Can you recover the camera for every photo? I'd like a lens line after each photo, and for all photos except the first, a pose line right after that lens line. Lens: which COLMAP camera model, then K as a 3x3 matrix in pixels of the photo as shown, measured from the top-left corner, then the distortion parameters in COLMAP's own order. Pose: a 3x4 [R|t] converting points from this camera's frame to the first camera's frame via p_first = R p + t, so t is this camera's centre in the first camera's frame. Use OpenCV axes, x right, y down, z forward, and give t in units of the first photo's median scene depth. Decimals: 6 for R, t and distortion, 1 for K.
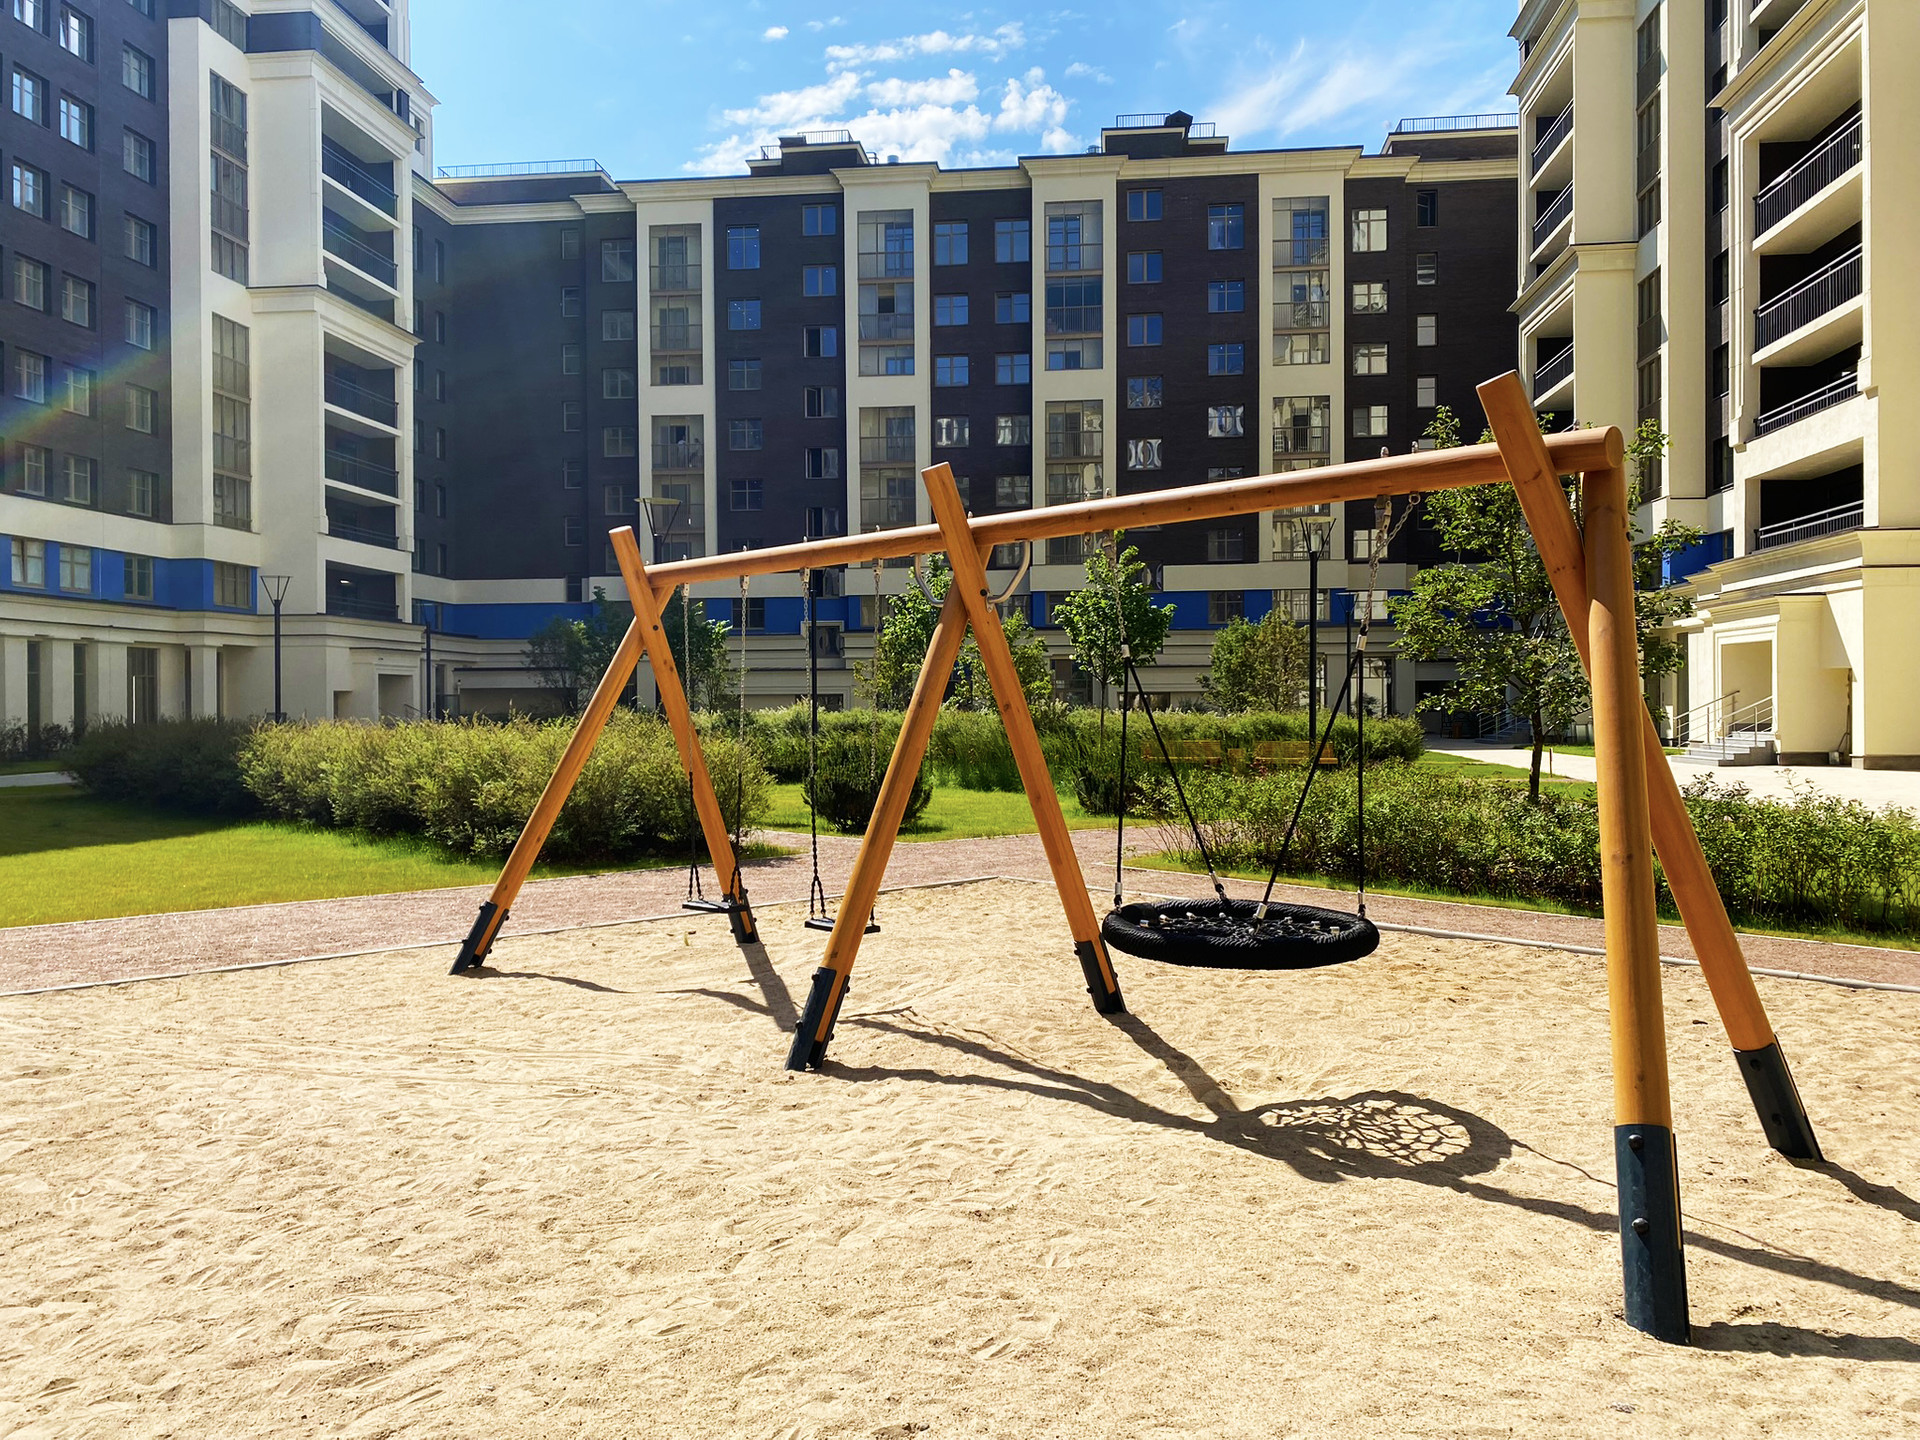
lens RADIAL K [[1461.7, 0, 957.9], [0, 1461.7, 709.6], [0, 0, 1]] dist [0.041812, -0.046849]
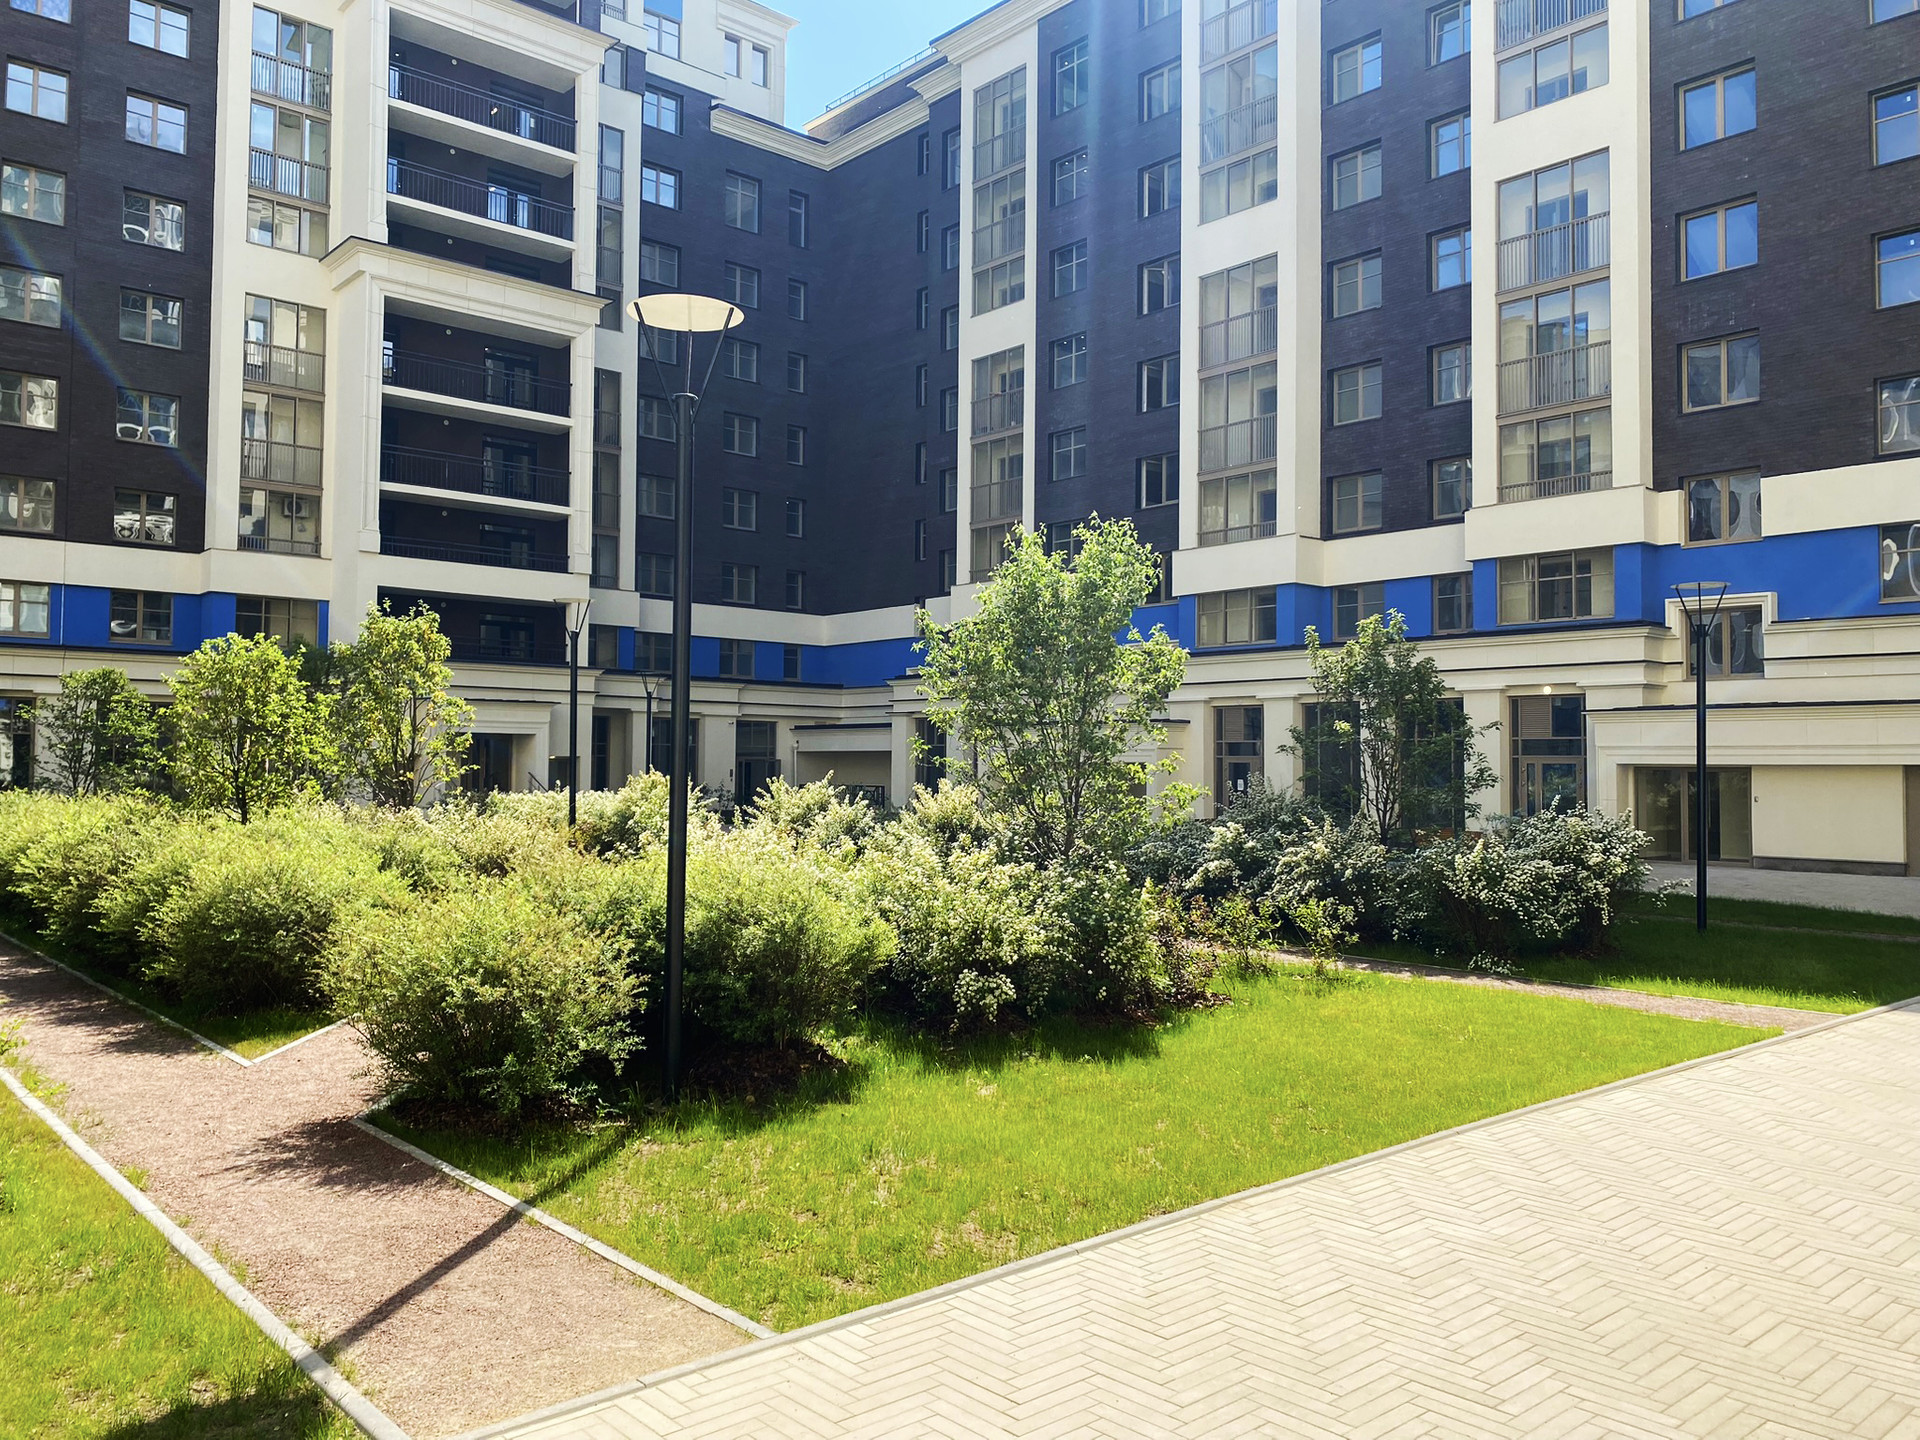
lens RADIAL K [[1461.7, 0, 957.9], [0, 1461.7, 709.6], [0, 0, 1]] dist [0.041812, -0.046849]
pose [[0.742482, -0.020559, -0.669550, 0.261911], [-0.010803, 0.999031, -0.042656, -0.005044], [0.669778, 0.038905, 0.741541, 0.512054]]
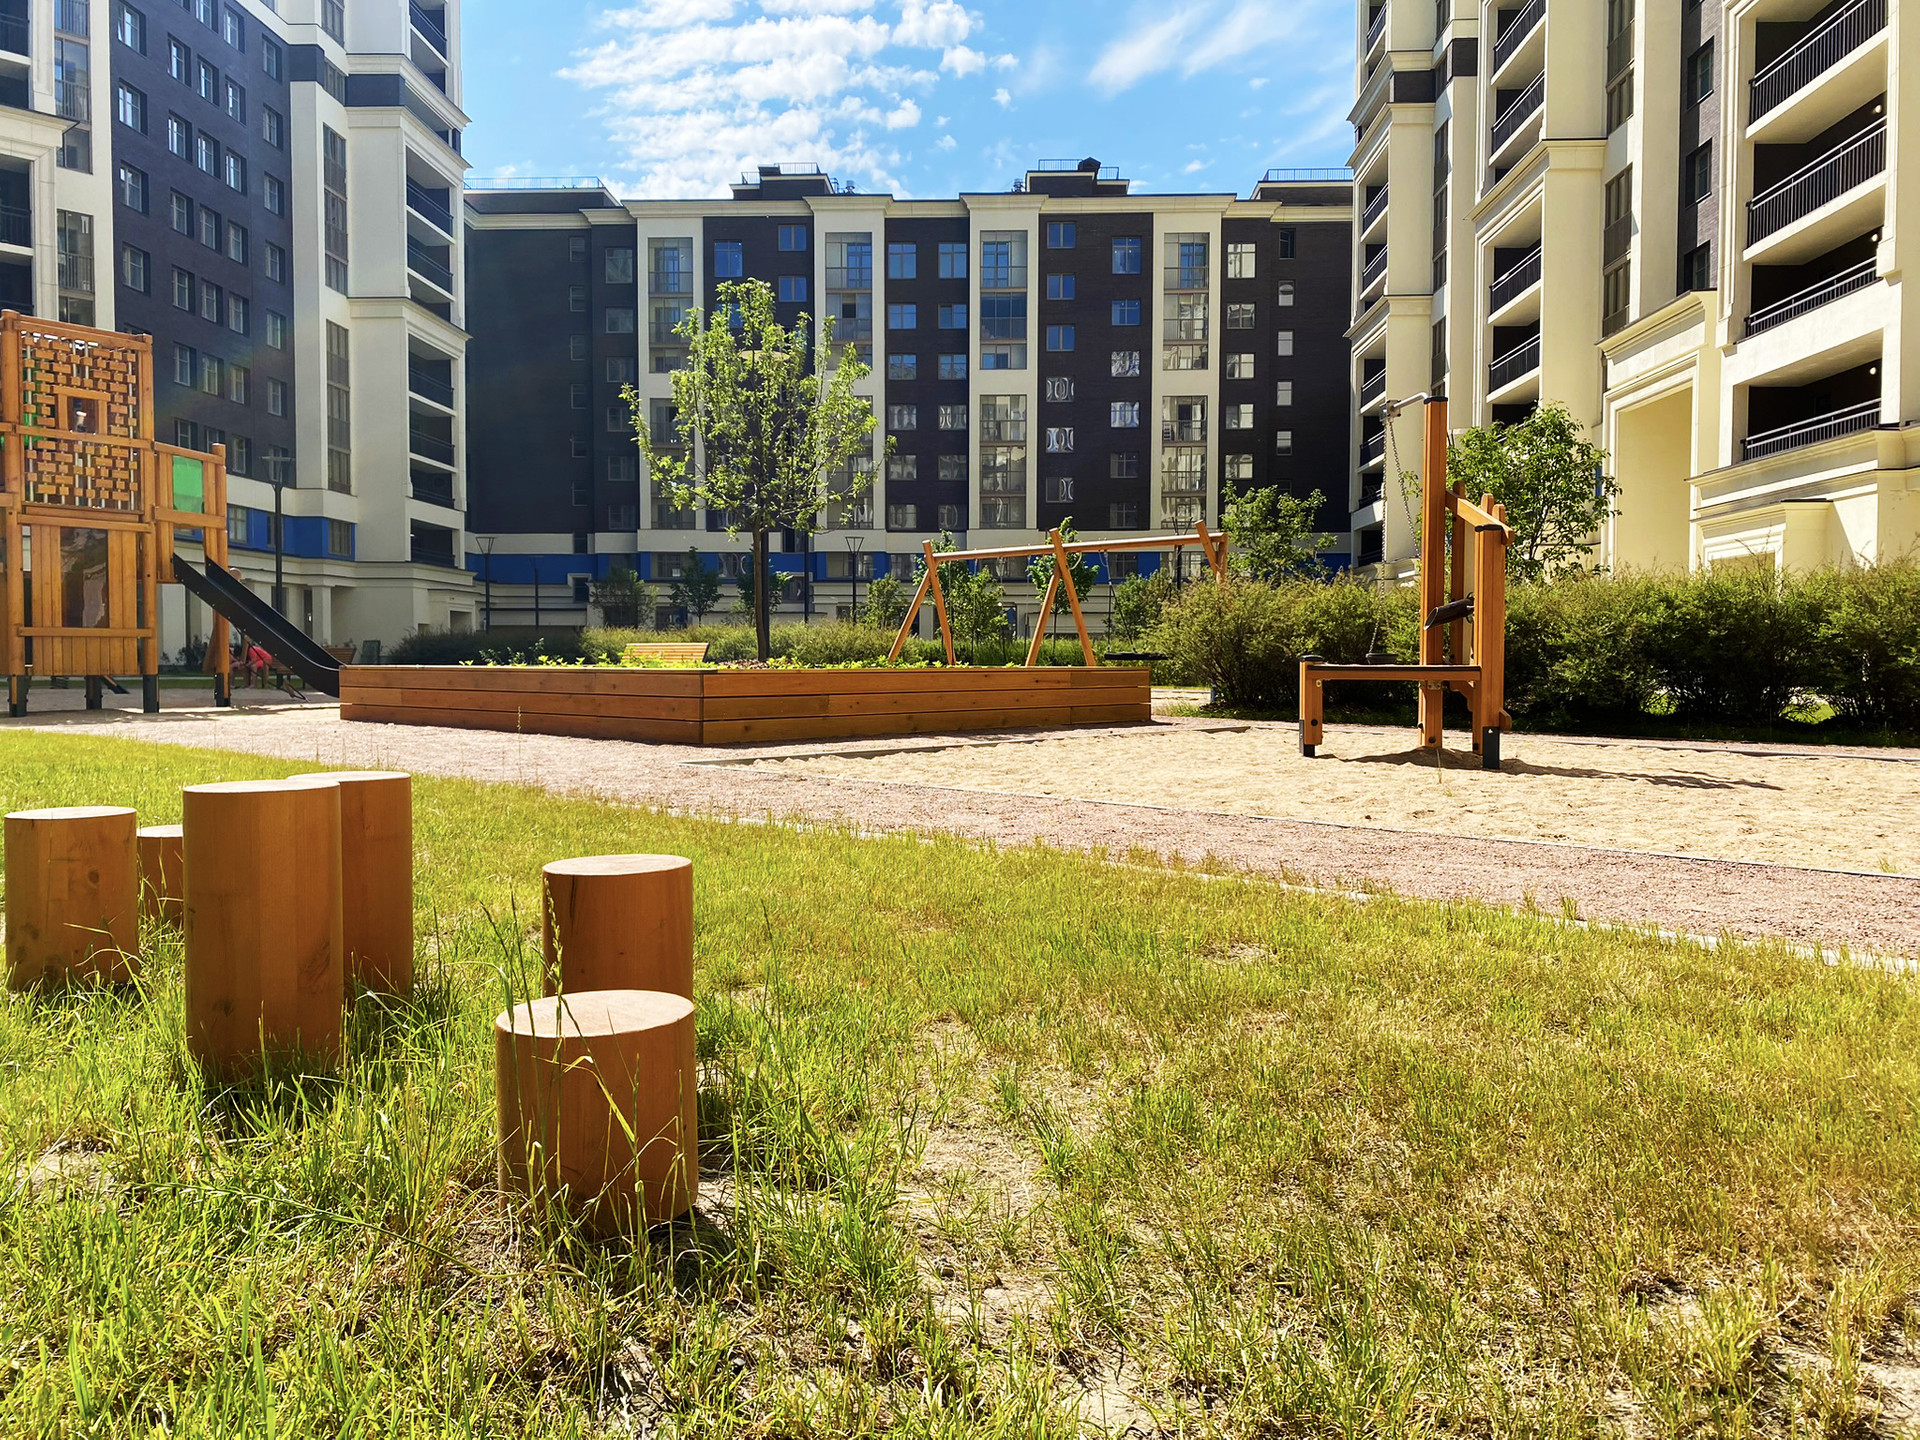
lens RADIAL K [[1461.7, 0, 957.9], [0, 1461.7, 709.6], [0, 0, 1]] dist [0.041812, -0.046849]
pose [[0.997391, 0.005157, 0.071998, -0.045330], [-0.007467, 0.999465, 0.031853, 0.014031], [-0.071796, -0.032307, 0.996896, -0.228373]]
